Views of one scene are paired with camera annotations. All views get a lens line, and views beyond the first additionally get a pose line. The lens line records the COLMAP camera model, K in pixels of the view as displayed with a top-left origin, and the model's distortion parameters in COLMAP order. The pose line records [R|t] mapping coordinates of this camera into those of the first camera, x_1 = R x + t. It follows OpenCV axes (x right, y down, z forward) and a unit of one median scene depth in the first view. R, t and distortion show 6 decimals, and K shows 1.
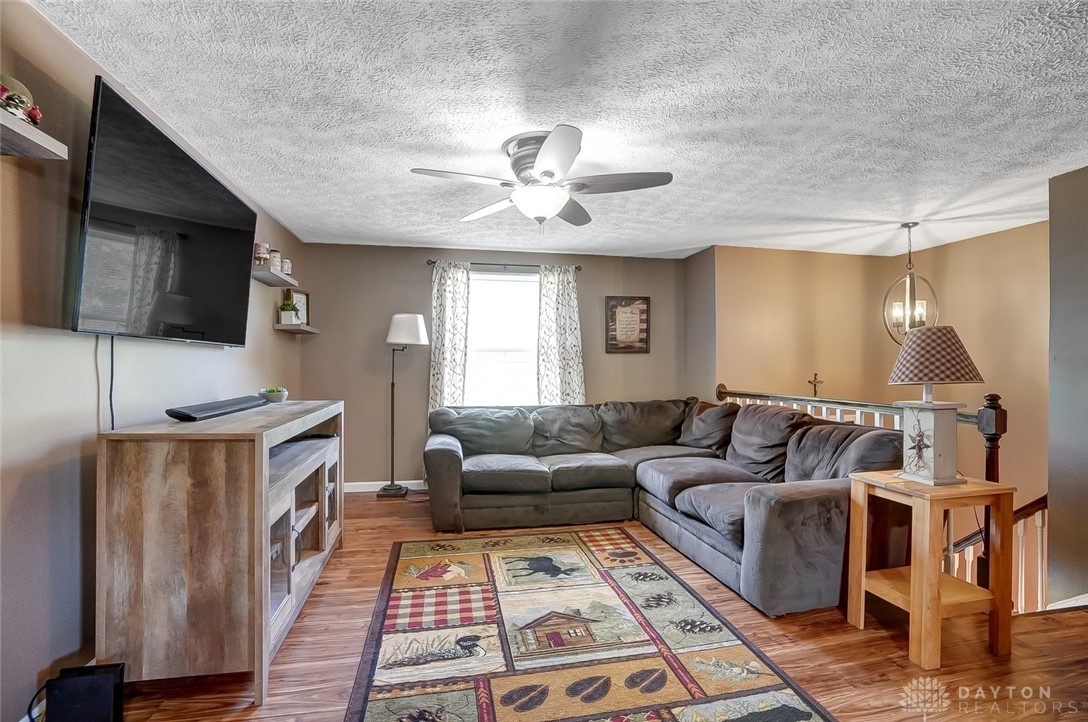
lens RADIAL K [[483.7, 0, 538.2], [0, 483.7, 366.9], [0, 0, 1]] dist [-0.047352, 0.013576]
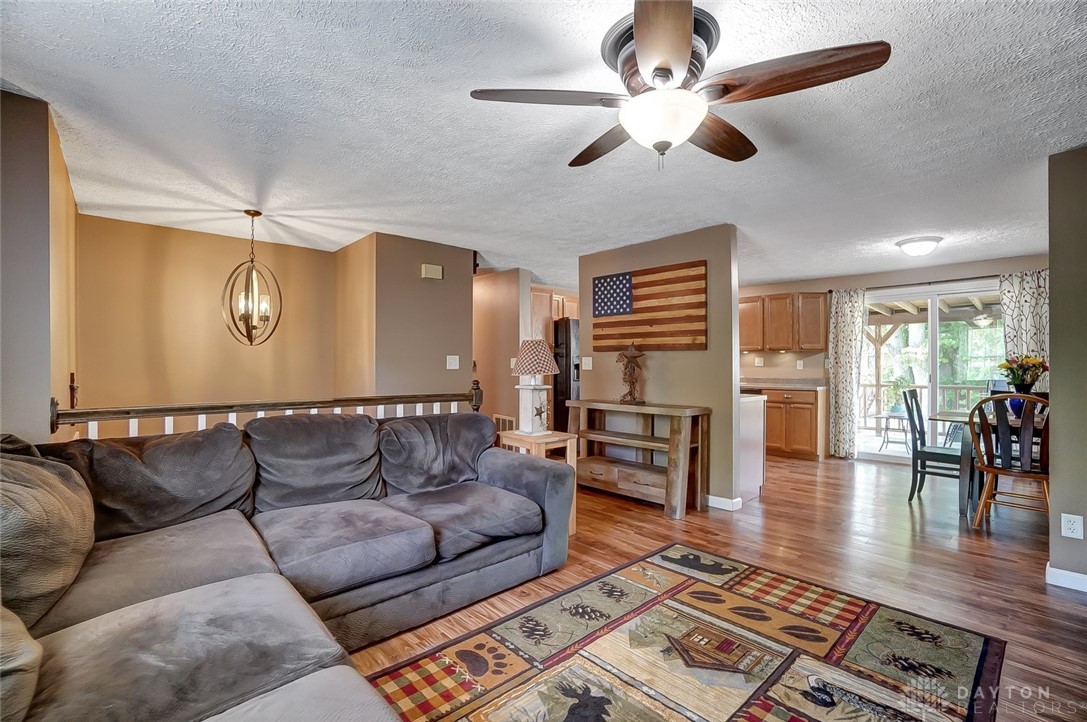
lens RADIAL K [[483.2, 0, 537.5], [0, 483.2, 360.1], [0, 0, 1]] dist [-0.047352, 0.013576]
pose [[-0.516873, 0.003682, 0.856054, -0.423974], [-0.002340, 0.999981, -0.005714, -0.001899], [-0.856059, -0.004956, -0.516855, 1.318124]]
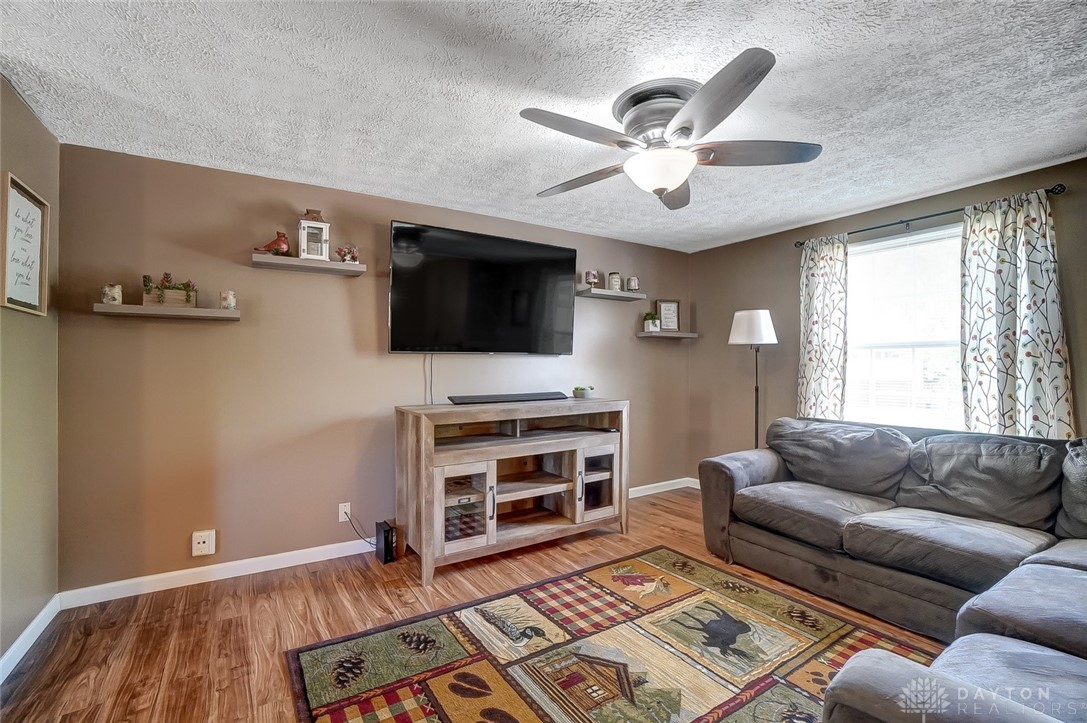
lens RADIAL K [[483.2, 0, 546.7], [0, 483.2, 364.0], [0, 0, 1]] dist [-0.047352, 0.013576]
pose [[0.377722, -0.006600, -0.925895, 0.604896], [0.002289, 0.999978, -0.006194, -0.007559], [0.925916, 0.000220, 0.377729, 0.450641]]
